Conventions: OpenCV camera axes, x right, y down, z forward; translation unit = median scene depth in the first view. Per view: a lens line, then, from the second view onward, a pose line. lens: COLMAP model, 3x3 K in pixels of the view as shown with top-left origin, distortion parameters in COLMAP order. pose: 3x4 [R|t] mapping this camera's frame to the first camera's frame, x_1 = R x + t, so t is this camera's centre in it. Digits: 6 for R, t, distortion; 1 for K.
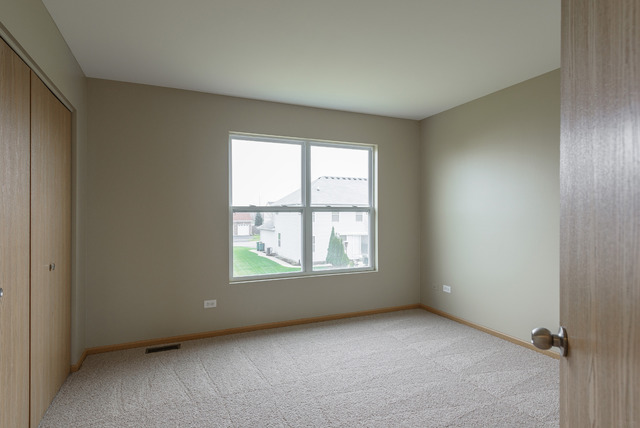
lens RADIAL K [[348.7, 0, 318.2], [0, 348.7, 214.7], [0, 0, 1]] dist [0.004214, -0.000366]
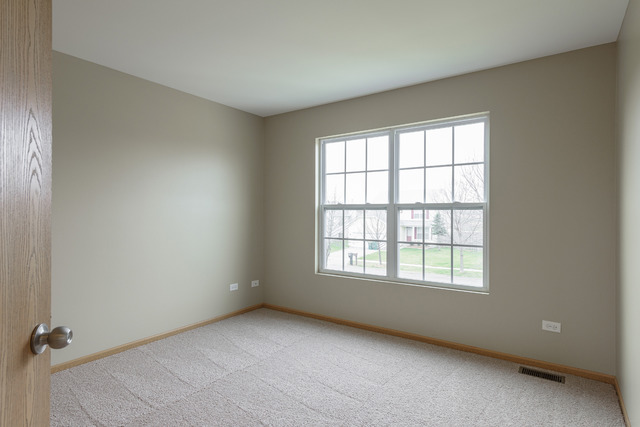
lens RADIAL K [[400.5, 0, 317.9], [0, 400.5, 213.9], [0, 0, 1]] dist [0.053237, -0.000857]
pose [[0.476810, 0.008111, -0.878969, 0.774078], [-0.005144, 0.999966, 0.006438, -0.002449], [0.878991, 0.001452, 0.476836, 0.342927]]
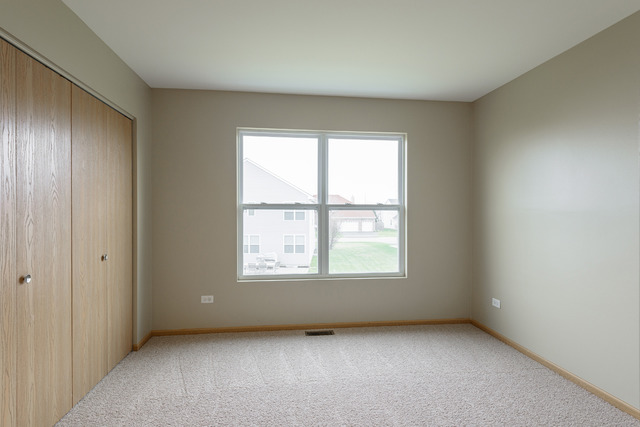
lens RADIAL K [[348.7, 0, 321.0], [0, 348.7, 215.8], [0, 0, 1]] dist [0.004214, -0.000366]
pose [[0.961434, 0.010672, -0.274828, 0.218228], [-0.008532, 0.999923, 0.008981, 0.000265], [0.274903, -0.006289, 0.961451, 0.099695]]
